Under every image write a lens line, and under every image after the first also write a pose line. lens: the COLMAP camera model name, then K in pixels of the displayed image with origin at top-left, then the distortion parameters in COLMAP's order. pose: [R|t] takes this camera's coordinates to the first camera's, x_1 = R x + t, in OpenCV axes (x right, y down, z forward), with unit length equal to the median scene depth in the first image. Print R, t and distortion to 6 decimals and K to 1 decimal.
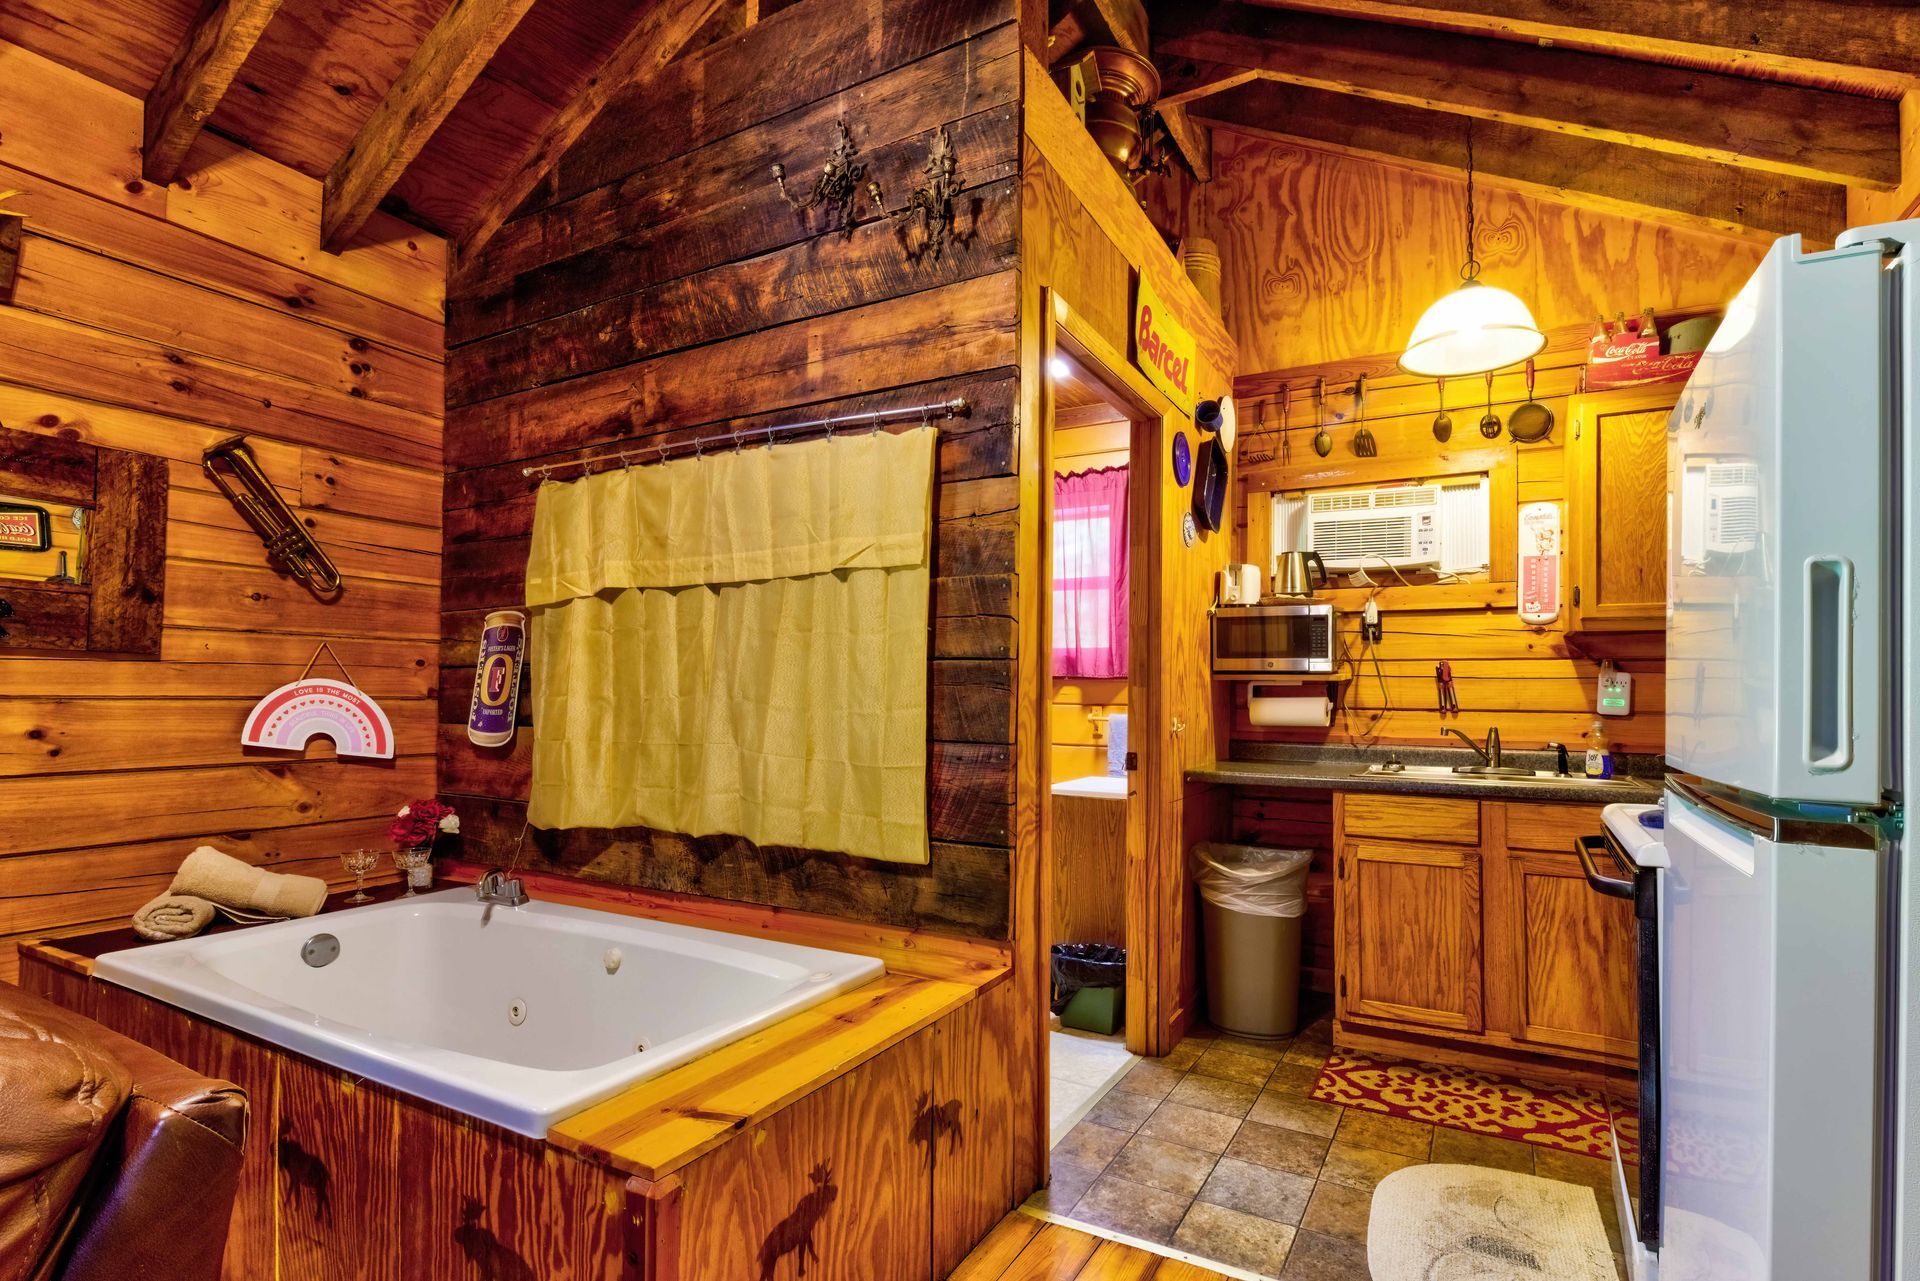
lens RADIAL K [[909.4, 0, 1009.7], [0, 909.4, 668.5], [0, 0, 1]] dist [0.024657, -0.013354]
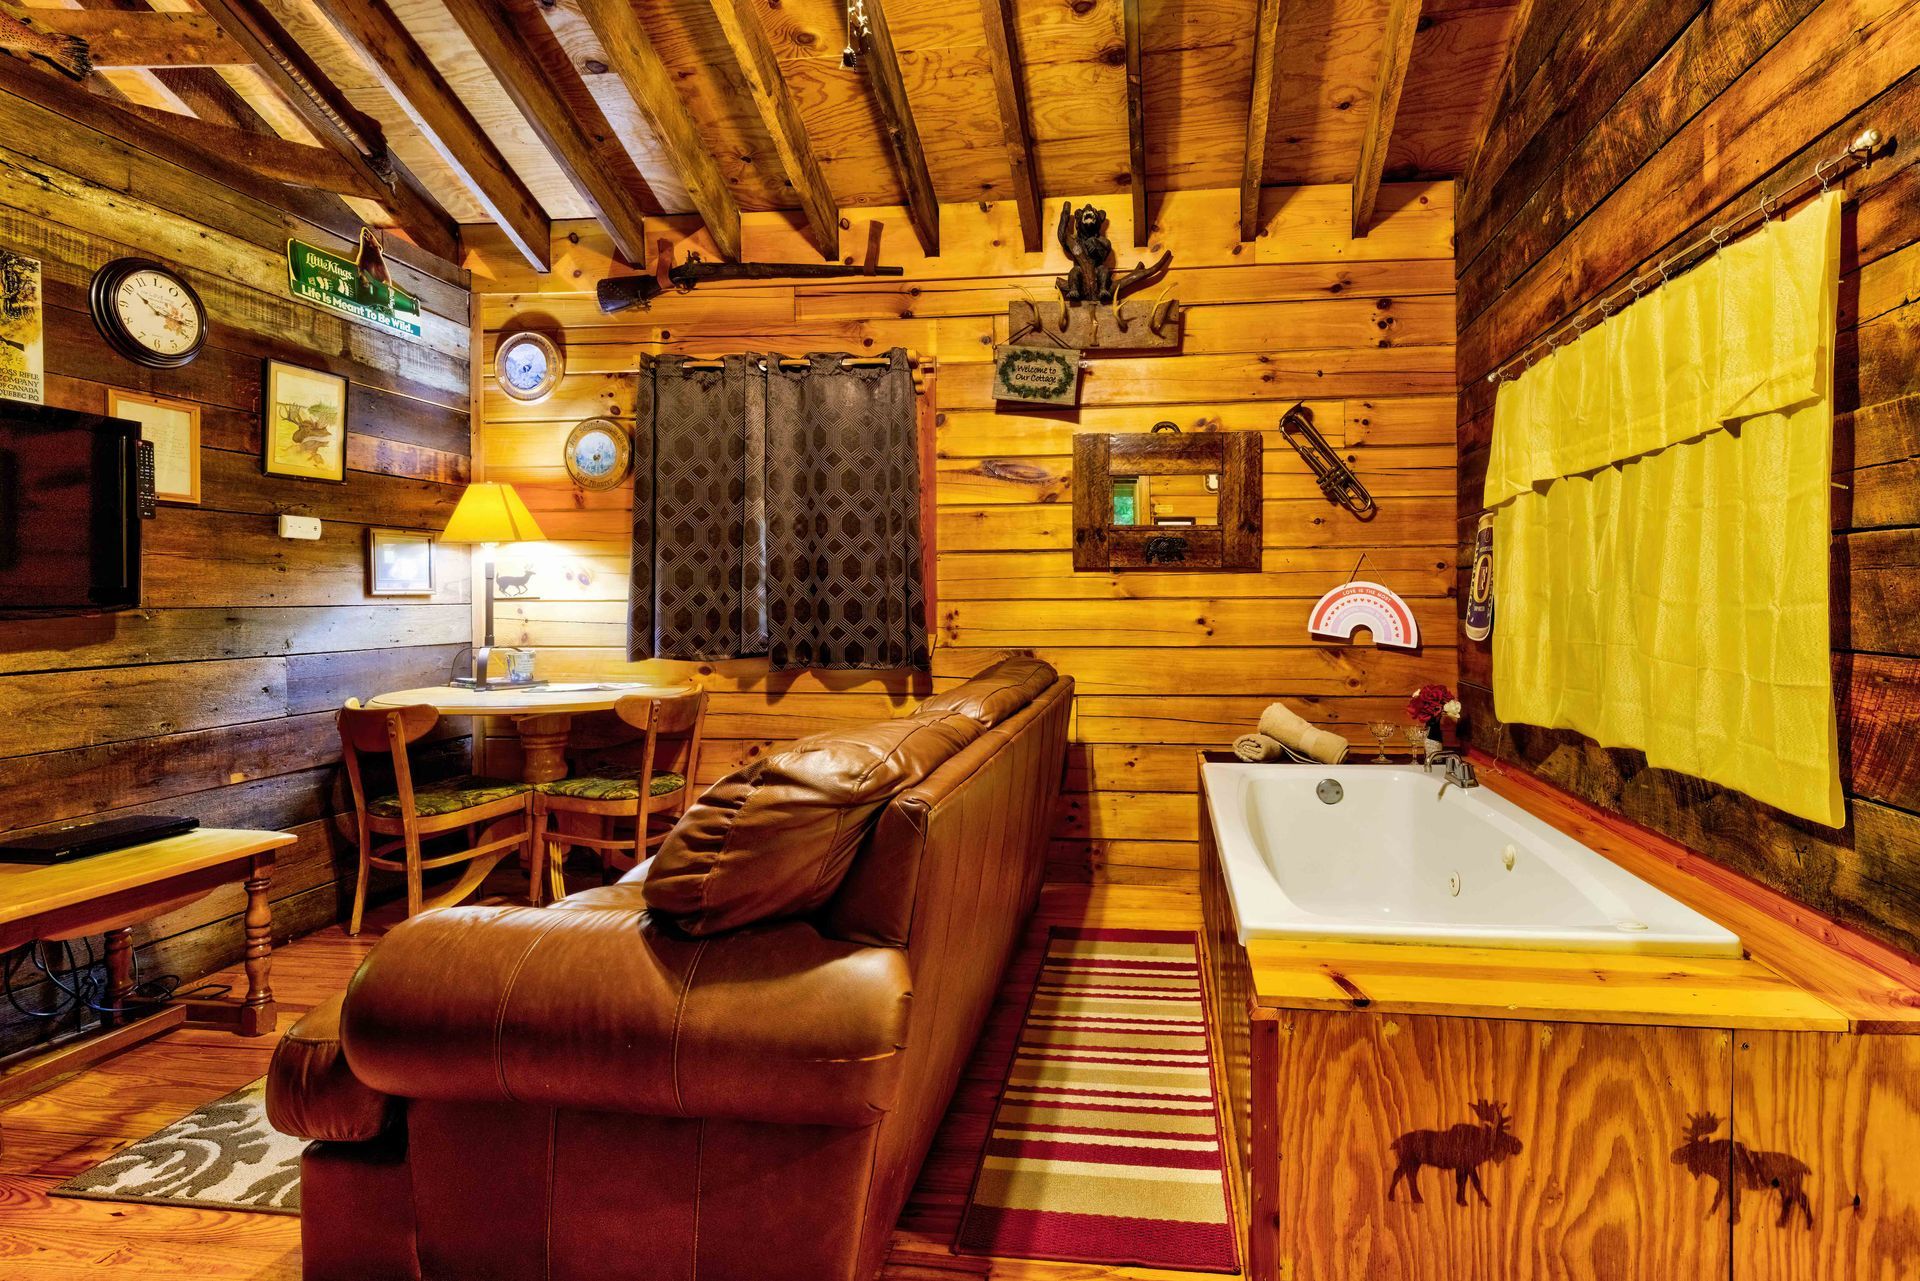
lens RADIAL K [[912.3, 0, 1053.5], [0, 912.3, 600.9], [0, 0, 1]] dist [0.012479, -0.011801]
pose [[0.363892, -0.005056, -0.931427, 0.255903], [0.037588, 0.999250, 0.009260, 0.009870], [0.930682, -0.038380, 0.363809, 0.149544]]
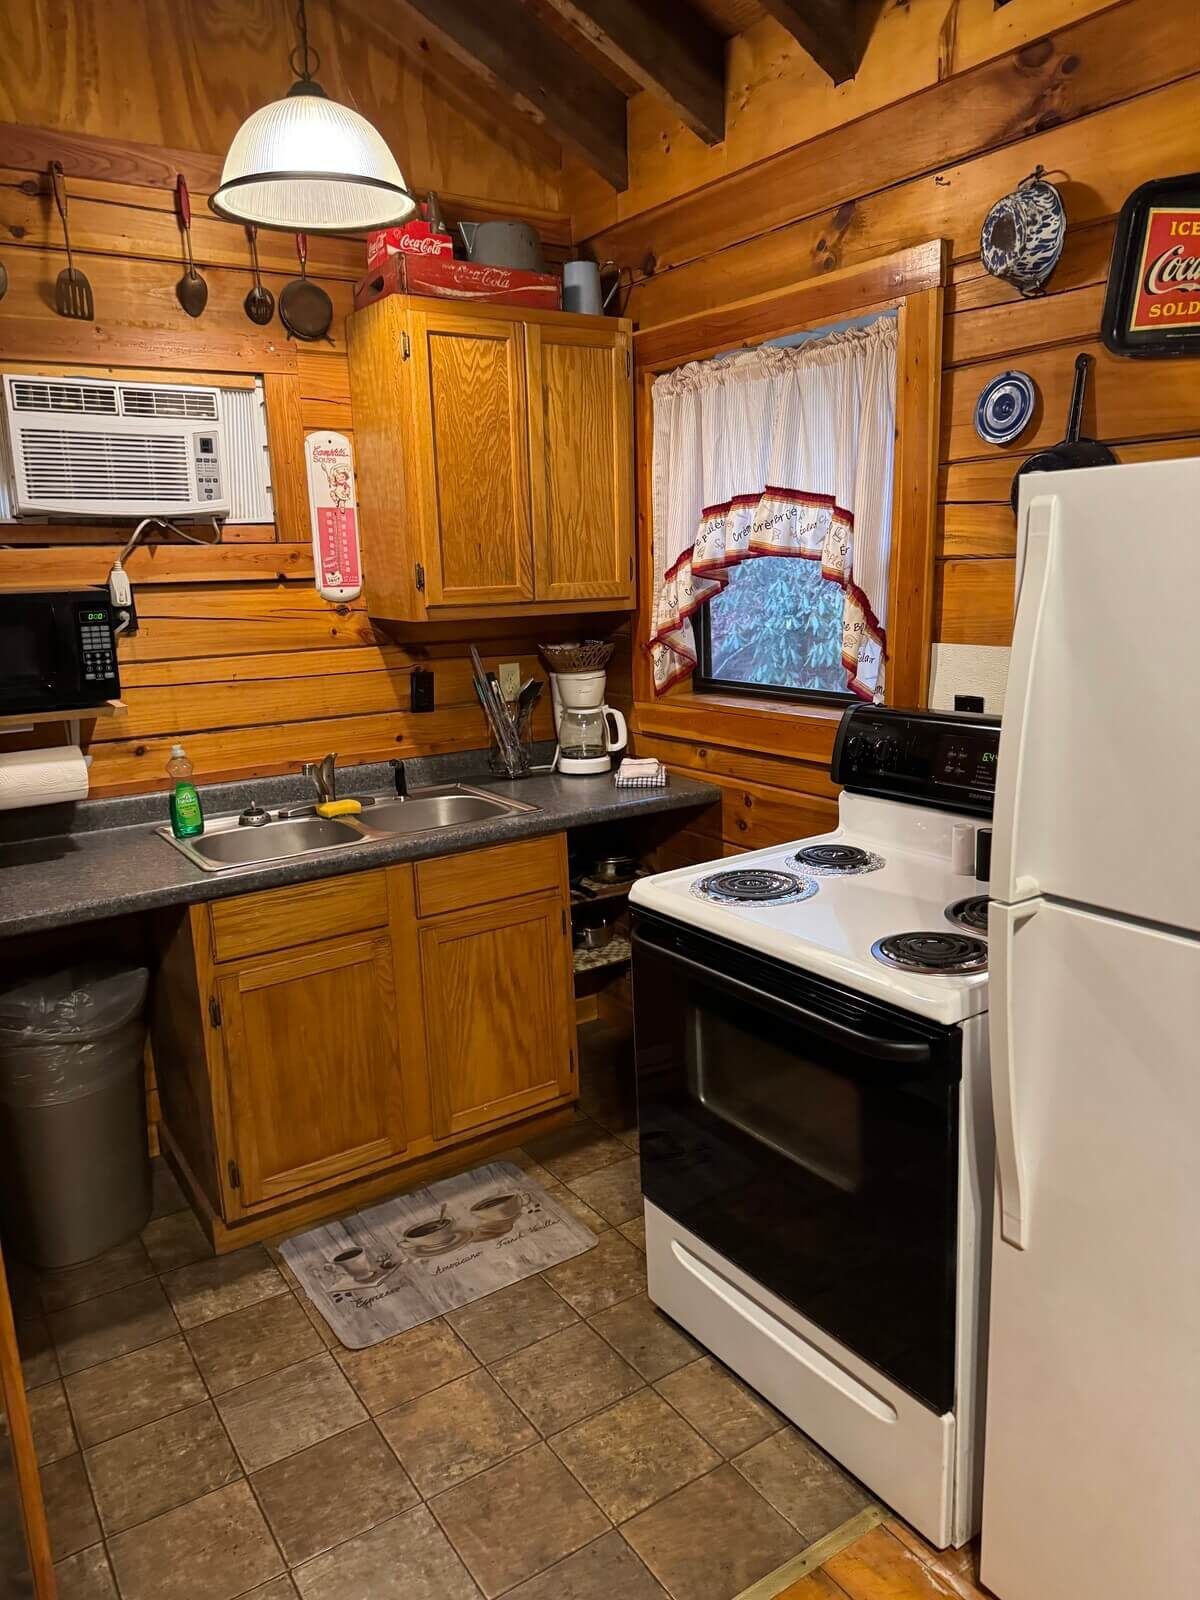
lens RADIAL K [[1131.4, 0, 609.9], [0, 1131.4, 790.1], [0, 0, 1]] dist [0.123118, -0.169303]
pose [[0.472600, -0.206044, 0.856852, -0.184660], [0.011399, 0.973632, 0.227839, -0.127374], [-0.881203, -0.097910, 0.462487, 0.409459]]
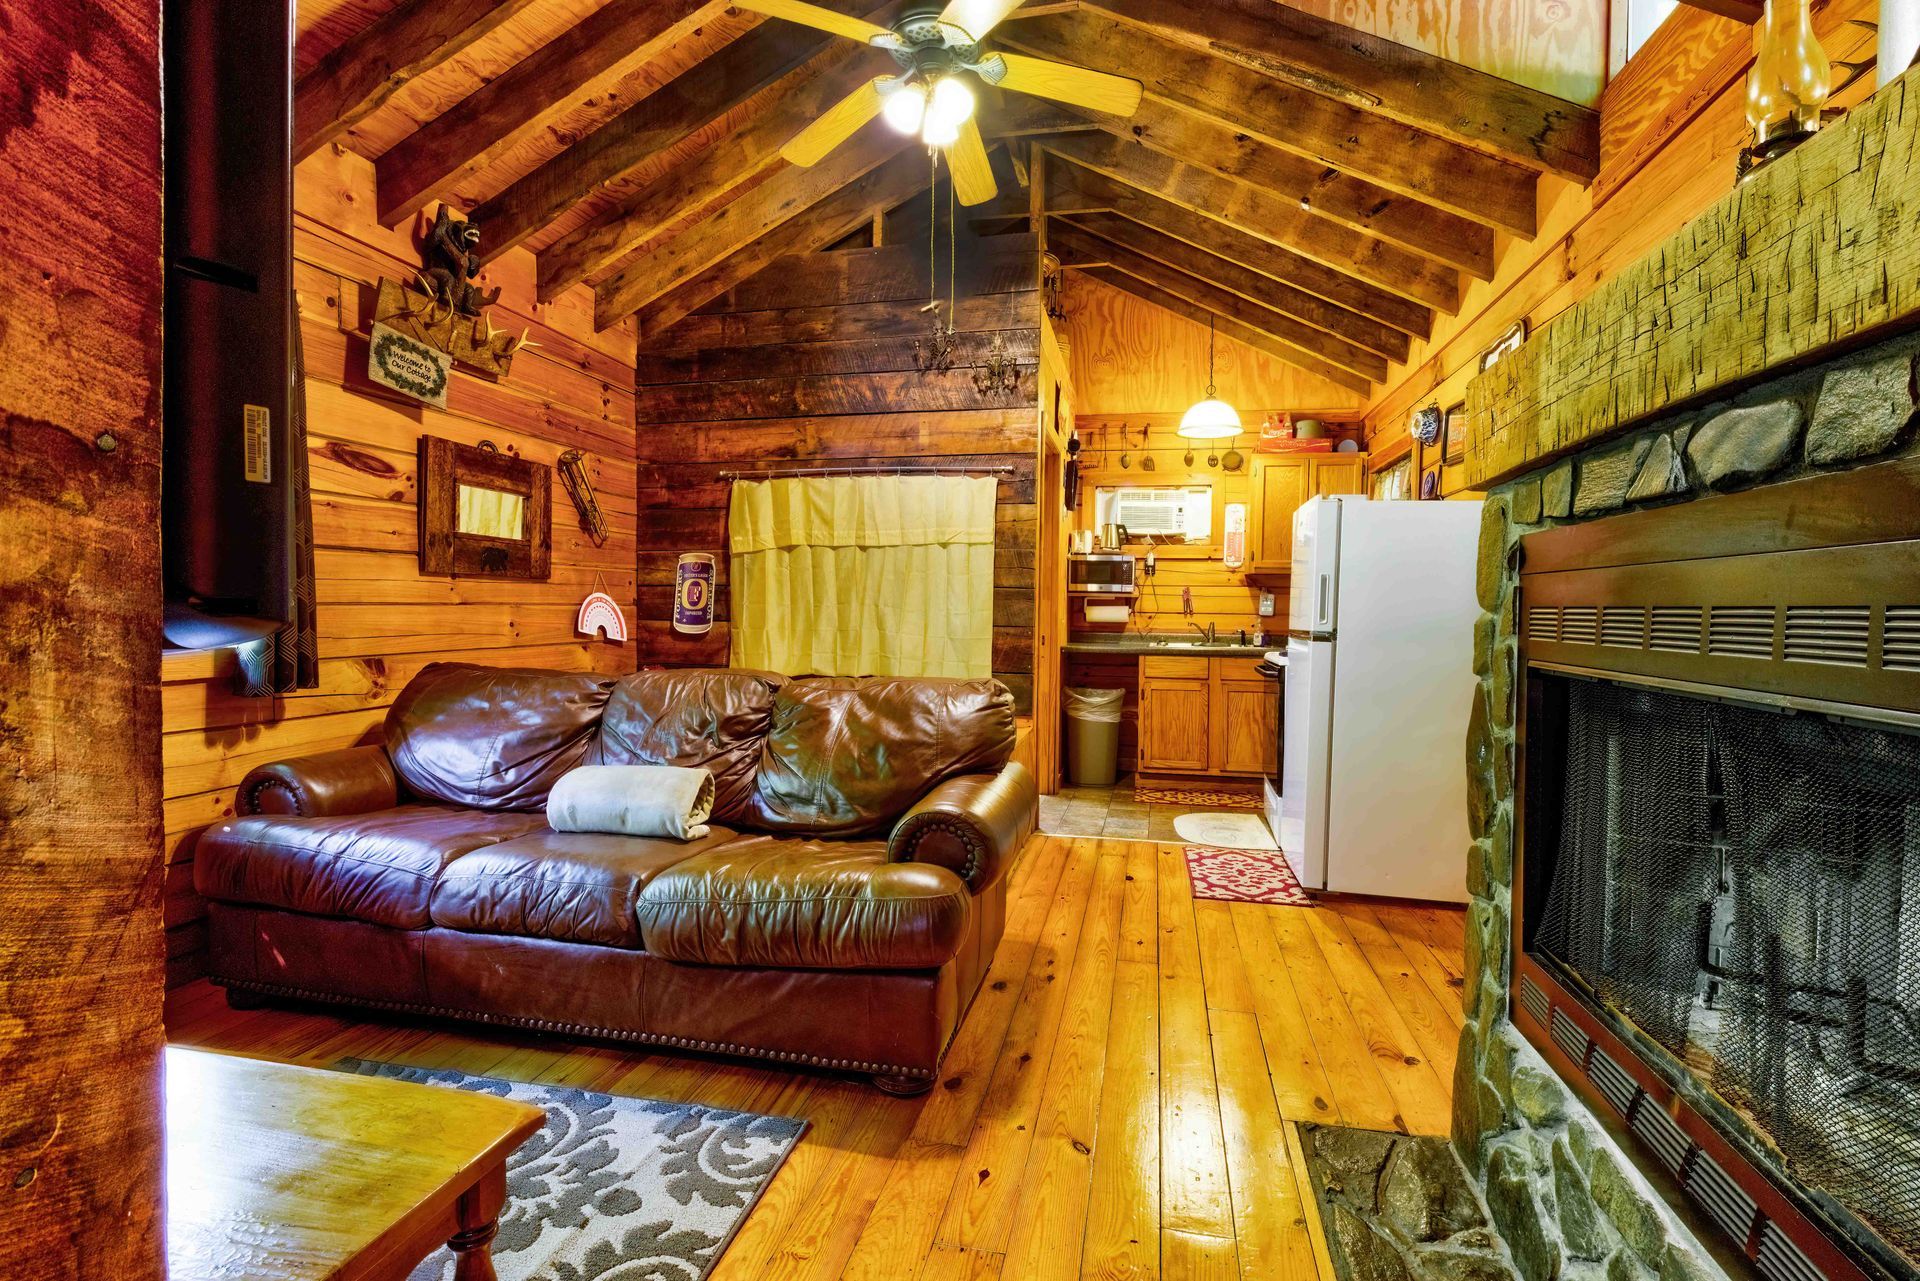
lens RADIAL K [[909.6, 0, 970.1], [0, 909.6, 619.9], [0, 0, 1]] dist [0.023592, -0.015255]
pose [[0.959649, -0.000472, 0.281199, -0.558668], [-0.013285, 0.998806, 0.047013, -0.026153], [-0.280886, -0.048852, 0.958497, -0.776528]]
